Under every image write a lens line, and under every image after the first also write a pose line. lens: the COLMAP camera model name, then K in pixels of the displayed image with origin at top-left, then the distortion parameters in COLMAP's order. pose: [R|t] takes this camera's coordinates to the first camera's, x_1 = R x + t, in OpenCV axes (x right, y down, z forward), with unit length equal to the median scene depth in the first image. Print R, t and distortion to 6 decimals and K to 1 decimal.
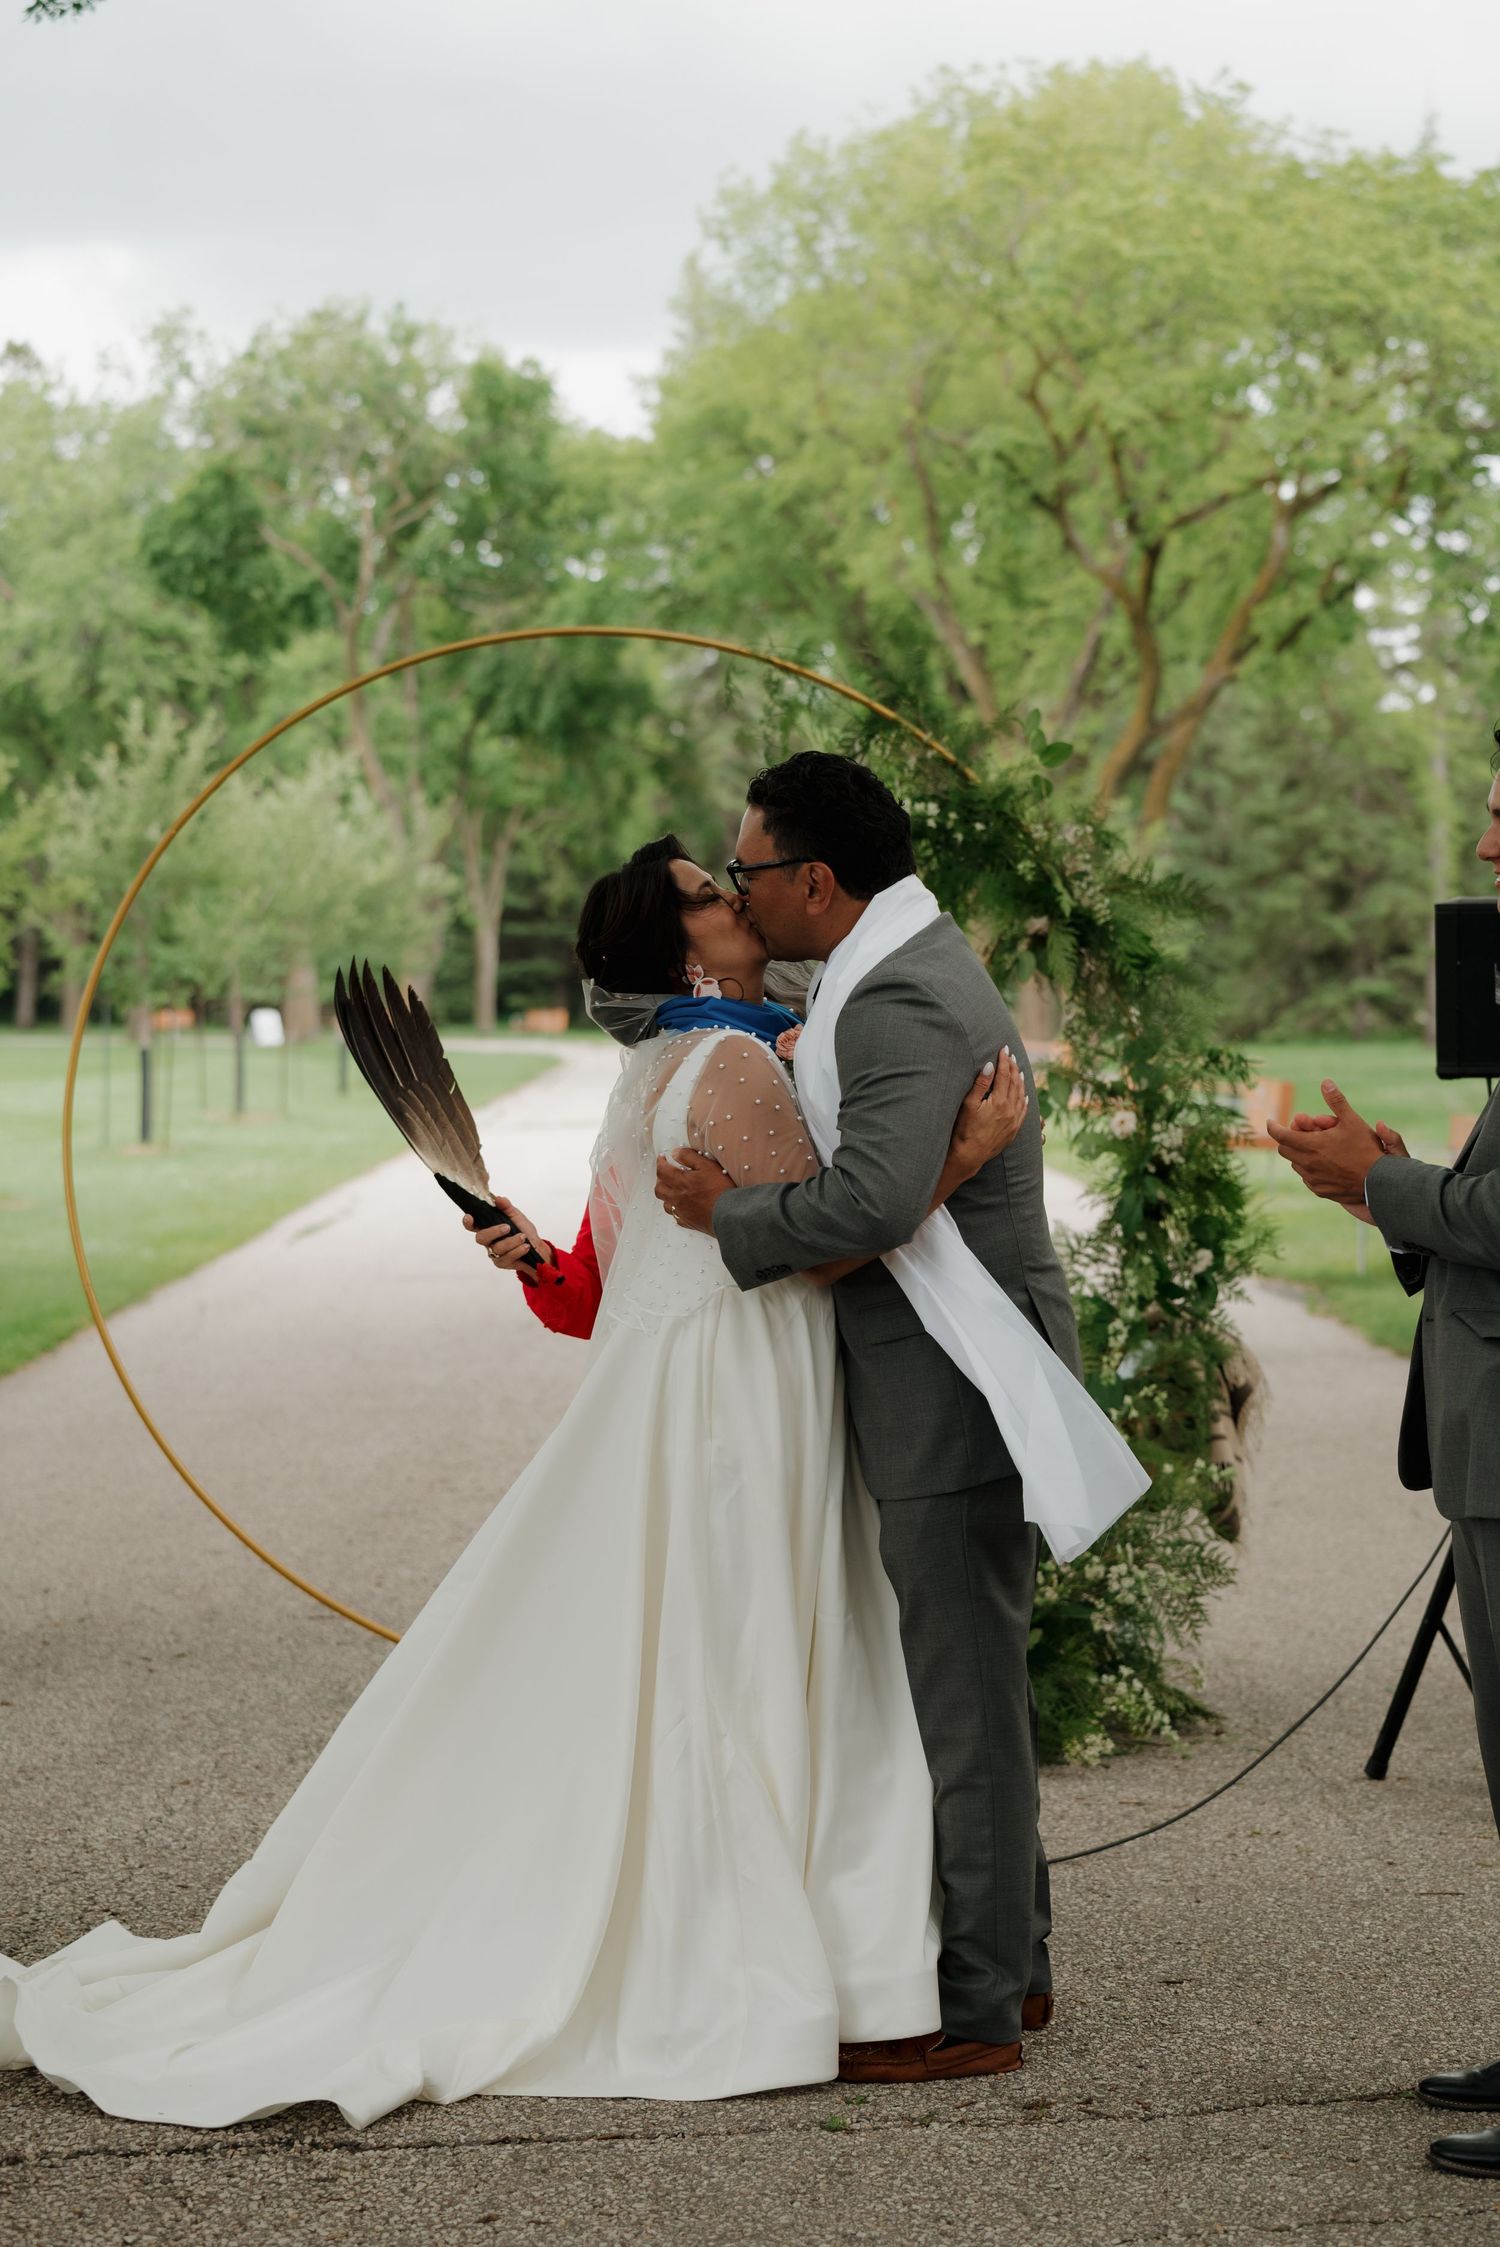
lens RADIAL K [[4752.0, 0, 762.2], [0, 4752.0, 1119.1], [0, 0, 1]] dist [-0.004105, 0.000000]
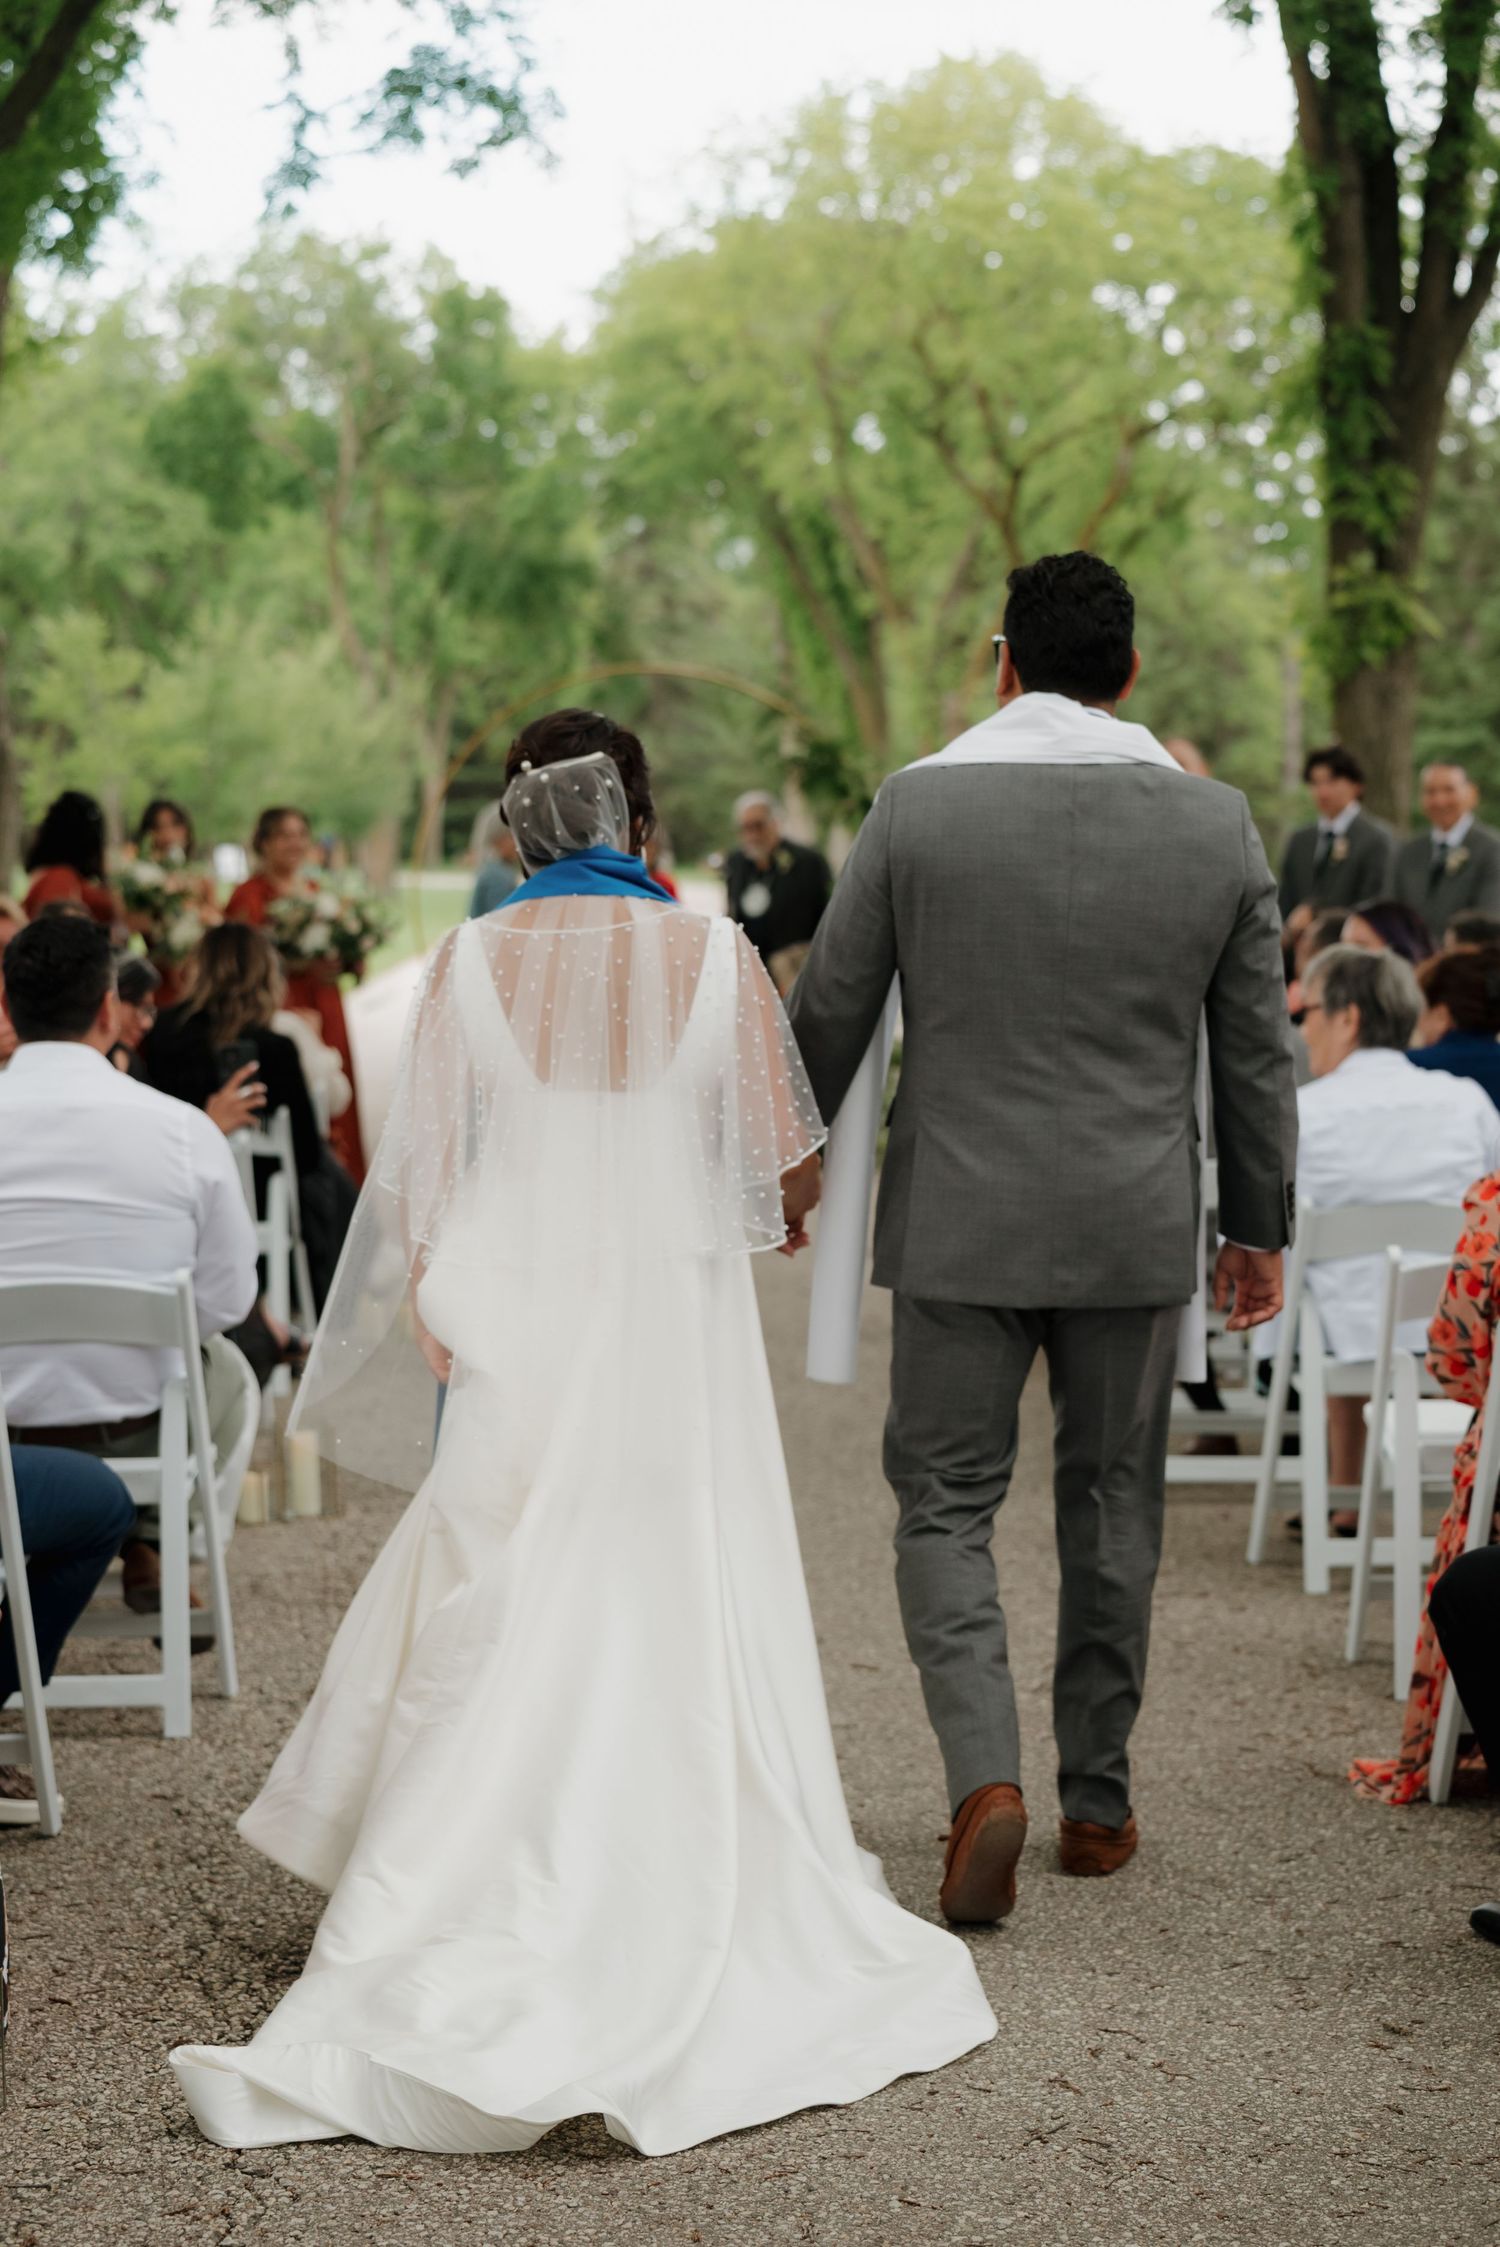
lens RADIAL K [[4752.0, 0, 759.8], [0, 4752.0, 1073.5], [0, 0, 1]] dist [-0.004105, 0.000000]
pose [[0.999836, 0.005333, 0.017308, -0.003739], [-0.005741, 0.999704, 0.023629, 0.005763], [-0.017177, -0.023724, 0.999571, -0.216125]]
